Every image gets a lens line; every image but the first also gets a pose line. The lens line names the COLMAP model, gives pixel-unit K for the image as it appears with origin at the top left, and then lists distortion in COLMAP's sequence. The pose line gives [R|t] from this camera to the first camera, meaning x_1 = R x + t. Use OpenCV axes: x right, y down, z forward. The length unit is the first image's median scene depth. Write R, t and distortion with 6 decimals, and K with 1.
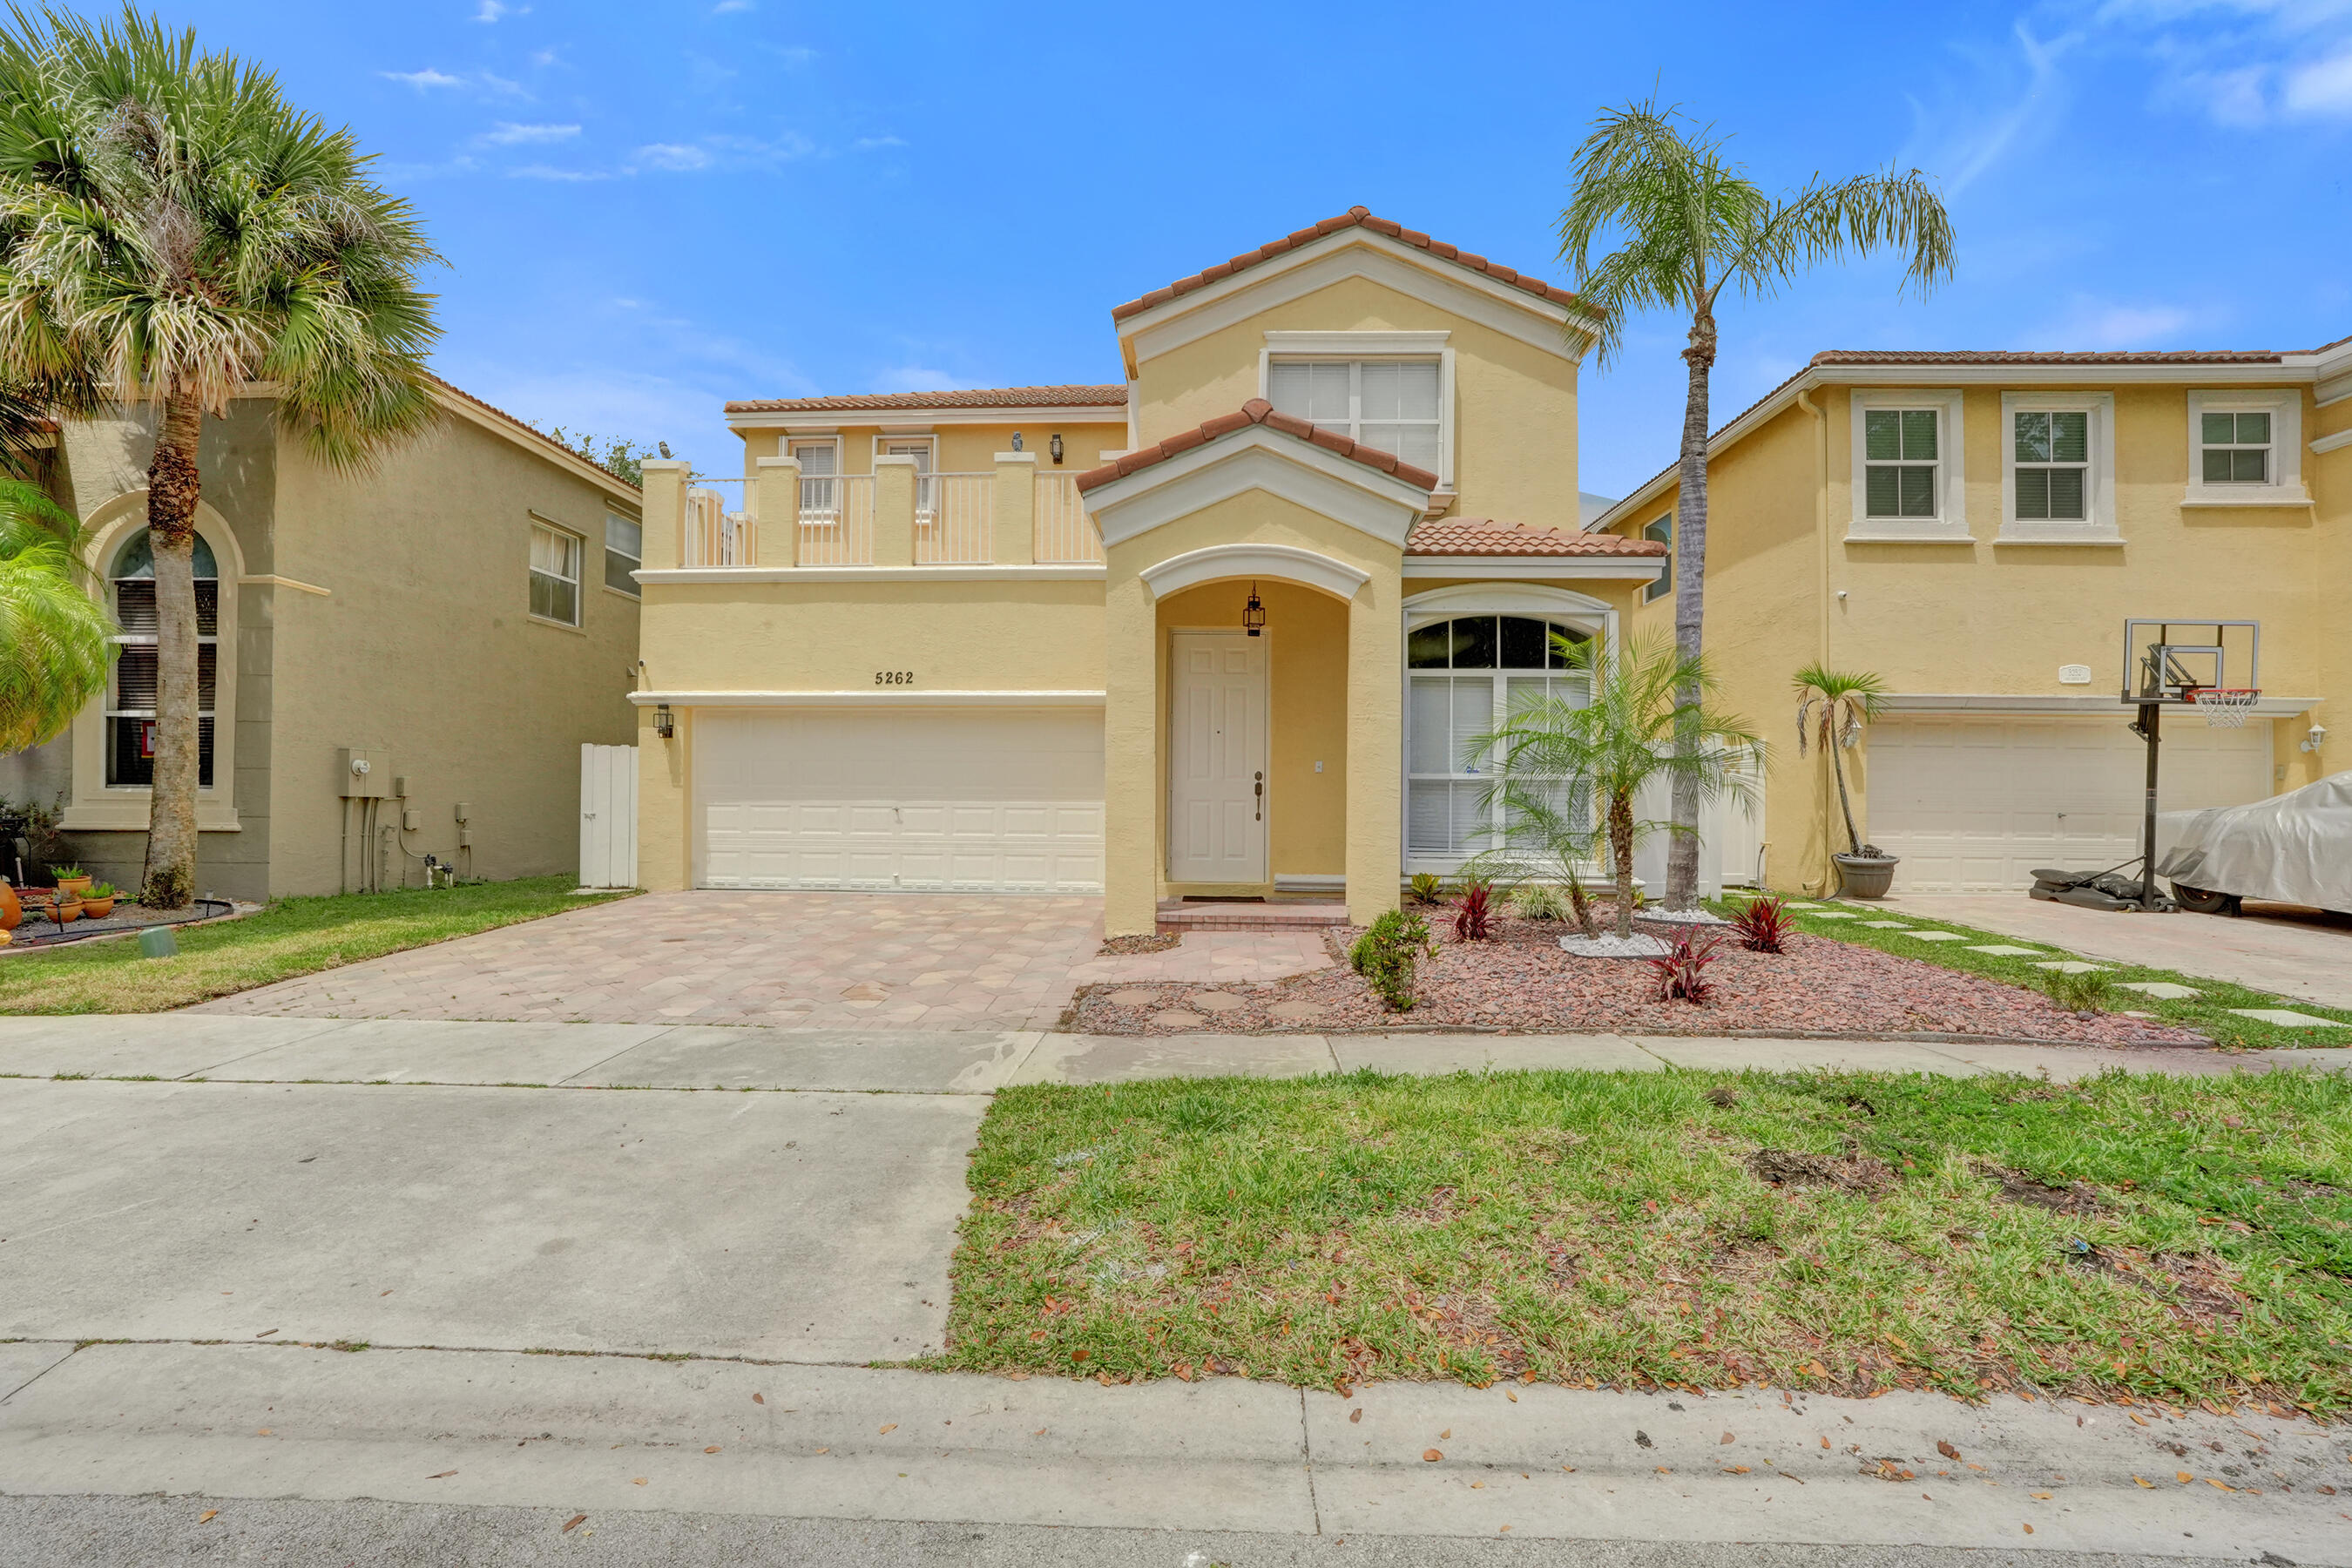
lens RADIAL K [[1104.4, 0, 1161.6], [0, 1104.4, 777.8], [0, 0, 1]] dist [-0.042230, 0.018428]
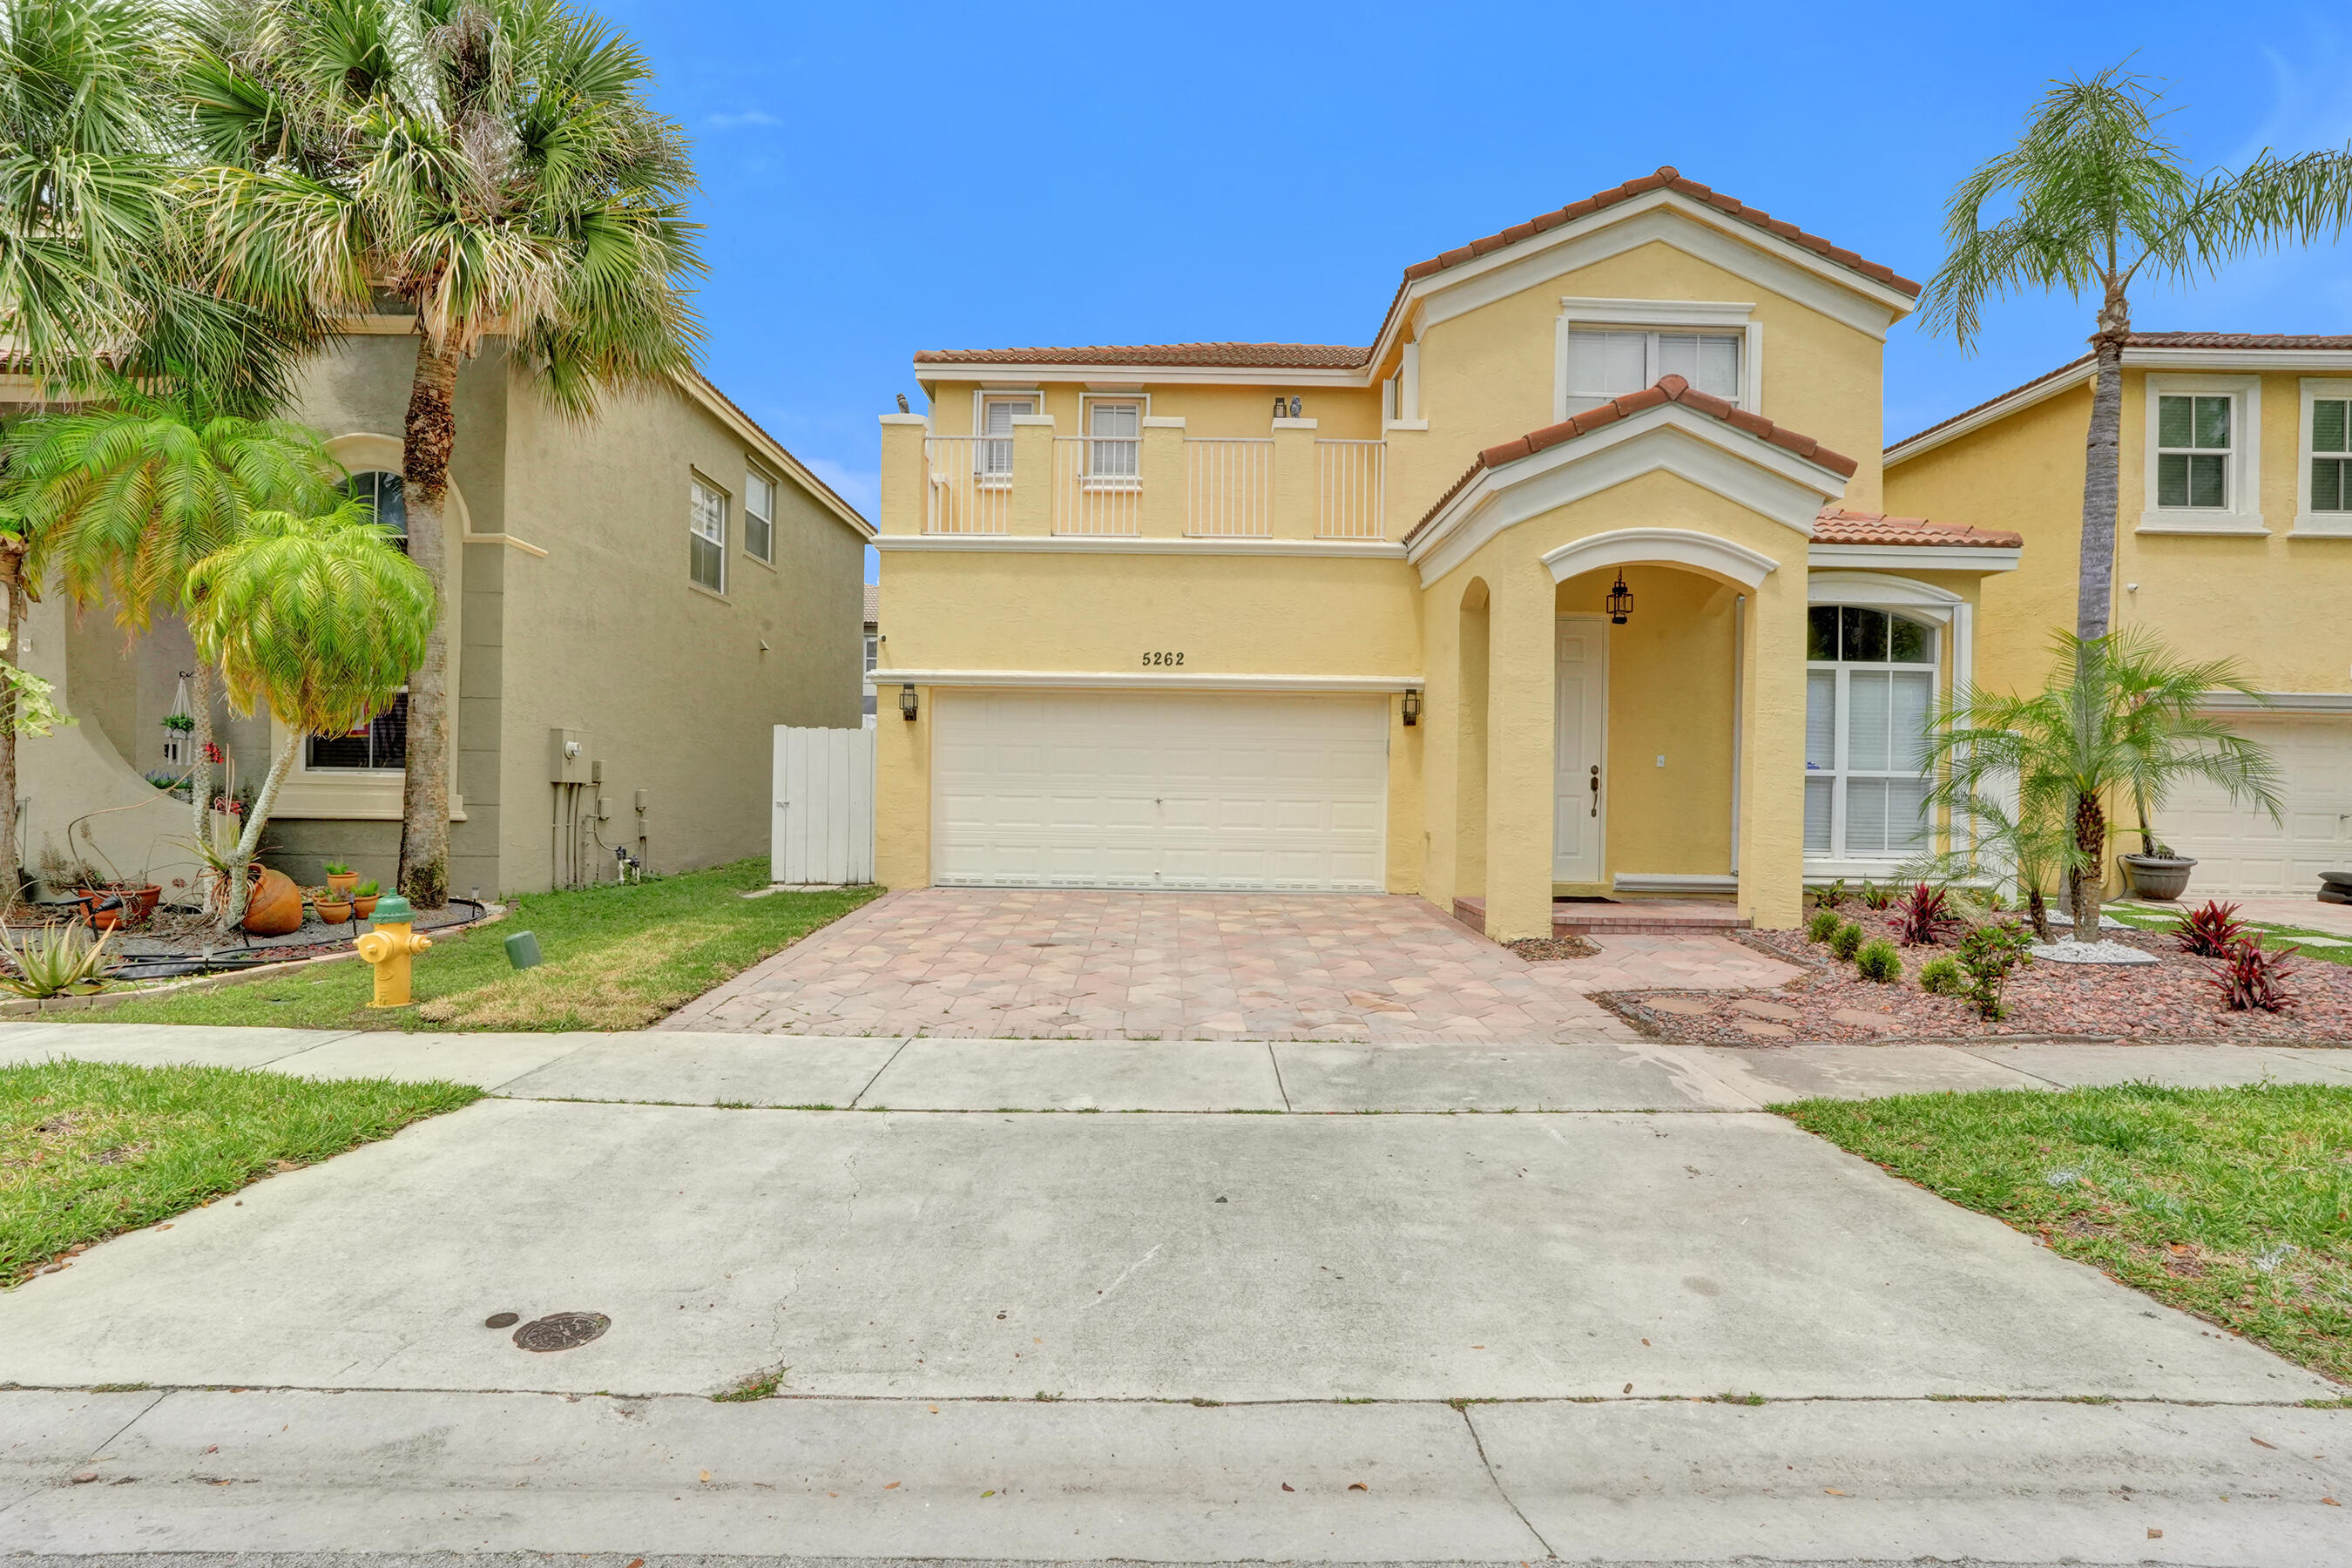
lens RADIAL K [[1179.8, 0, 1174.7], [0, 1179.8, 783.8], [0, 0, 1]] dist [-0.039406, 0.021403]
pose [[0.998654, 0.008466, 0.051170, -0.298560], [-0.009508, 0.999752, 0.020156, -0.005783], [-0.050986, -0.020616, 0.998487, 0.006219]]
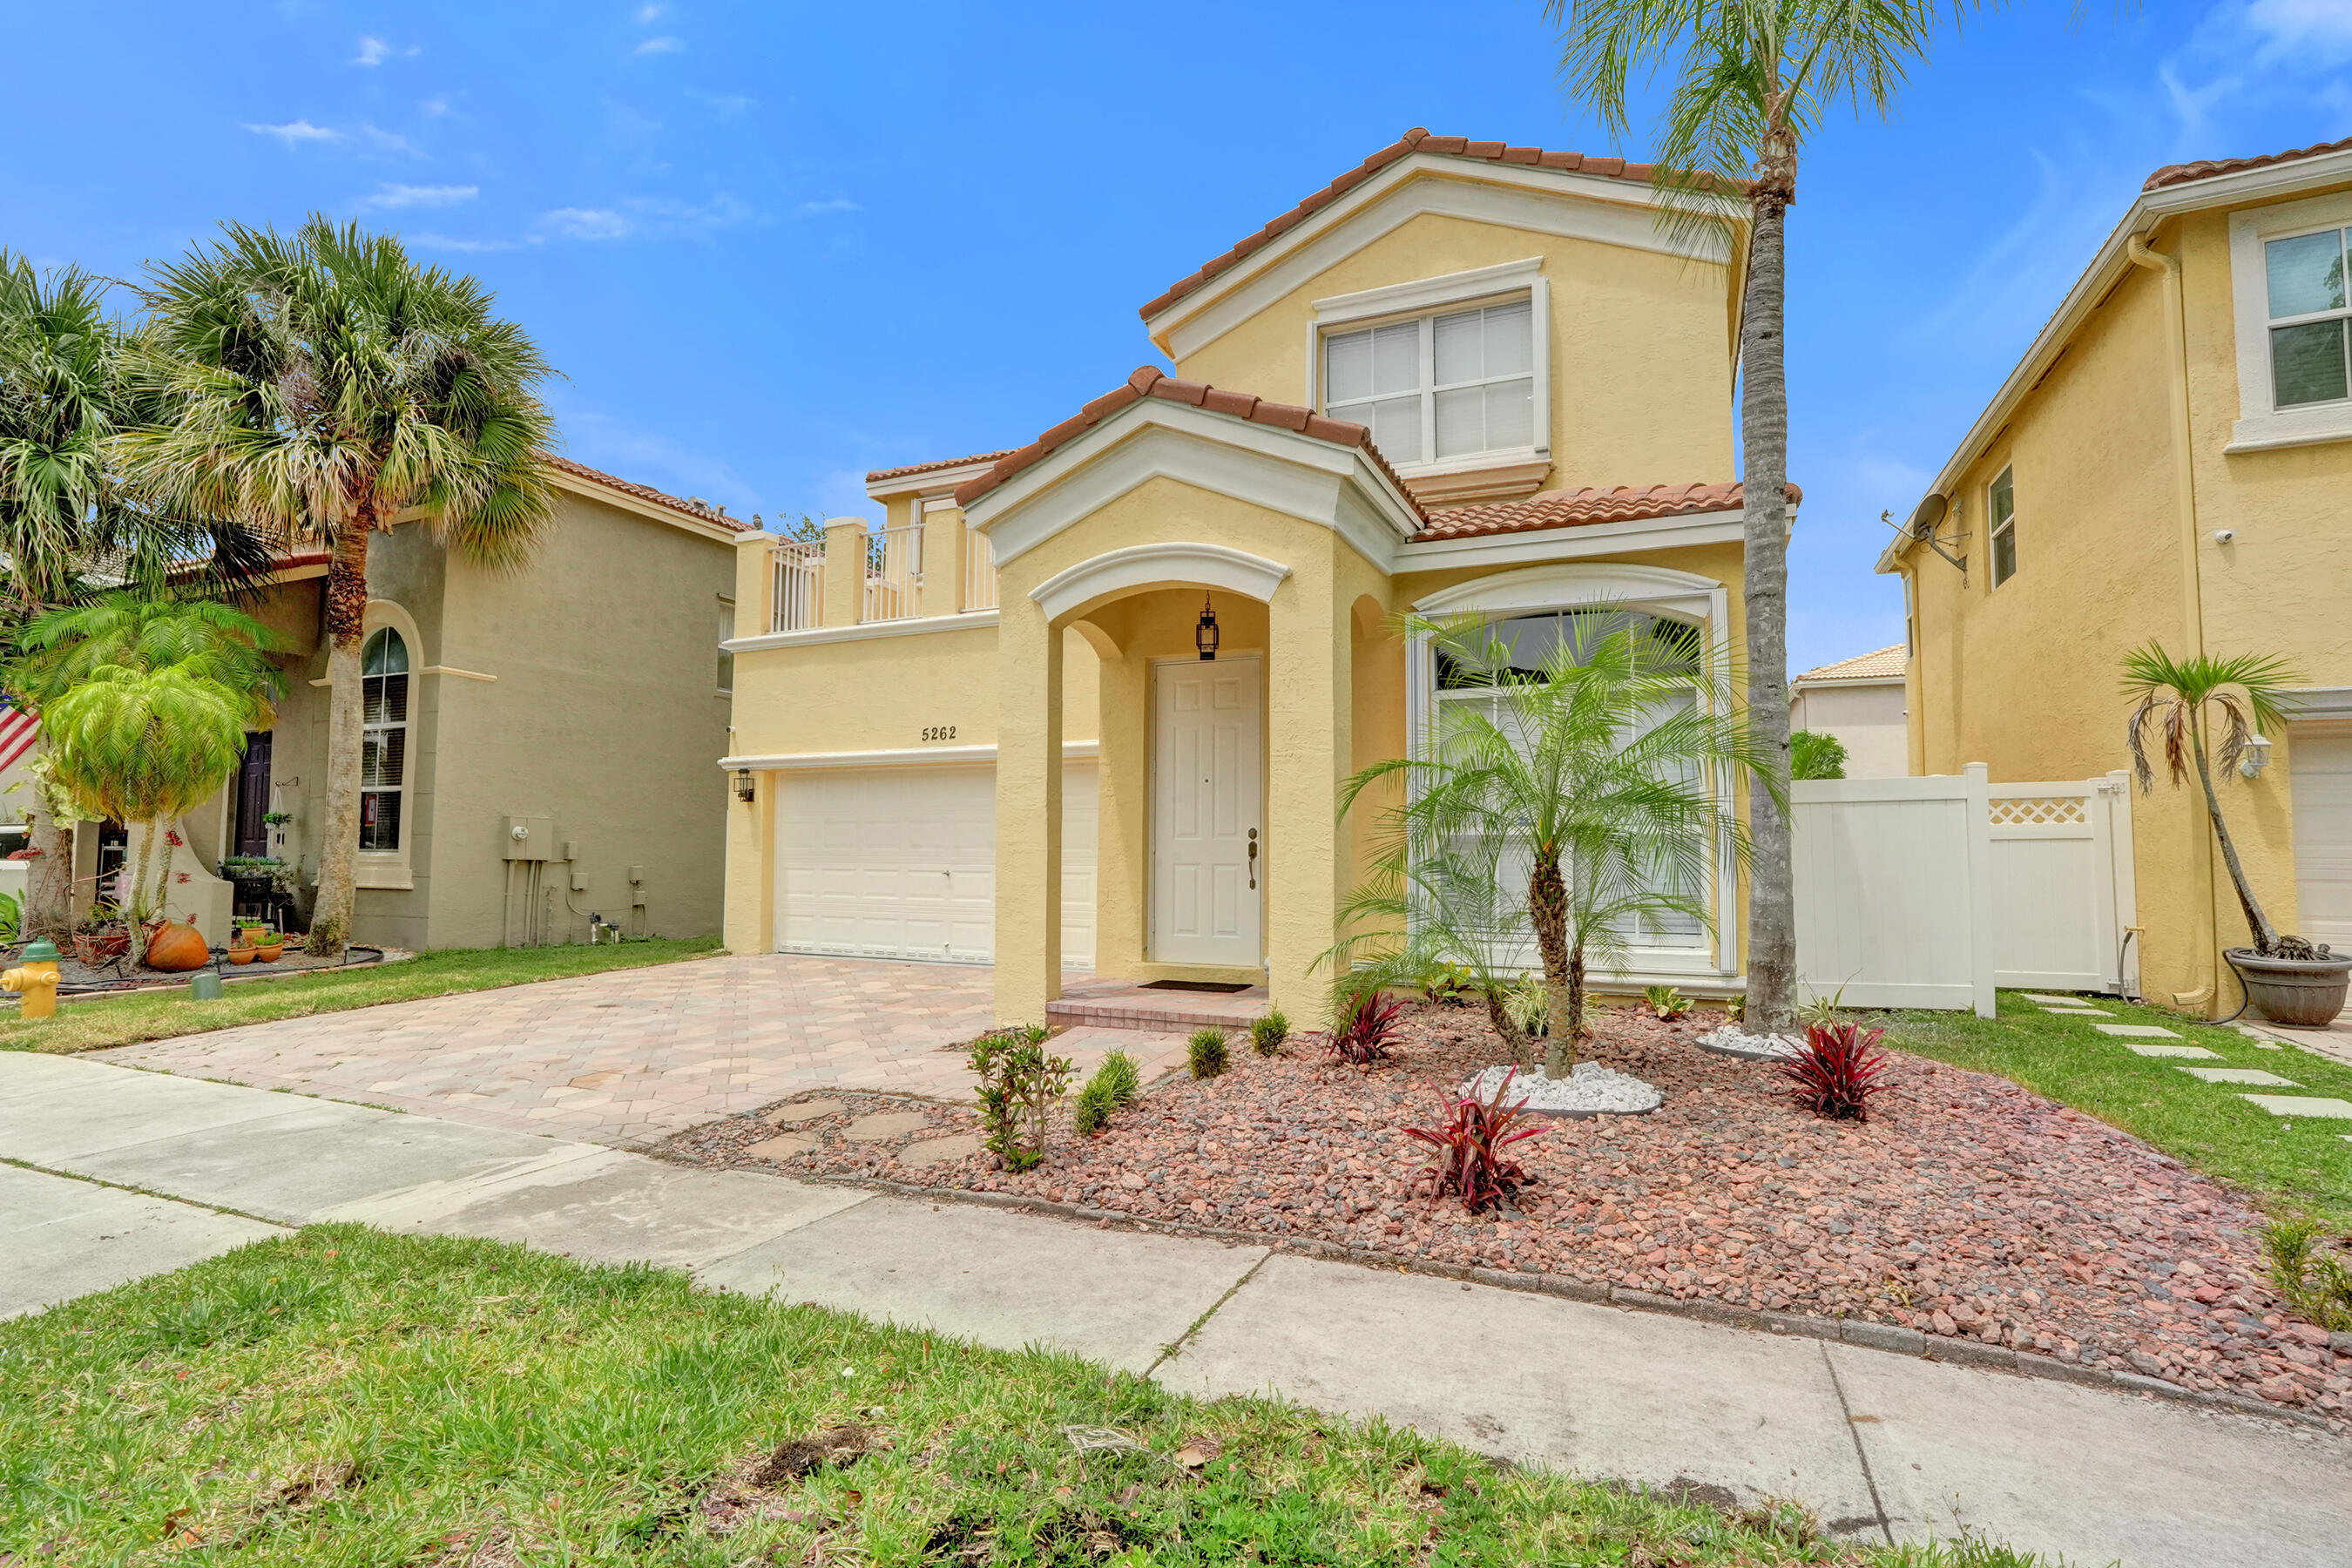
lens RADIAL K [[1104.4, 0, 1157.8], [0, 1104.4, 792.7], [0, 0, 1]] dist [-0.042230, 0.018428]
pose [[0.928861, -0.023664, -0.369673, 0.295839], [0.007496, 0.998954, -0.045111, 0.004431], [0.370354, 0.039131, 0.928066, 0.204565]]
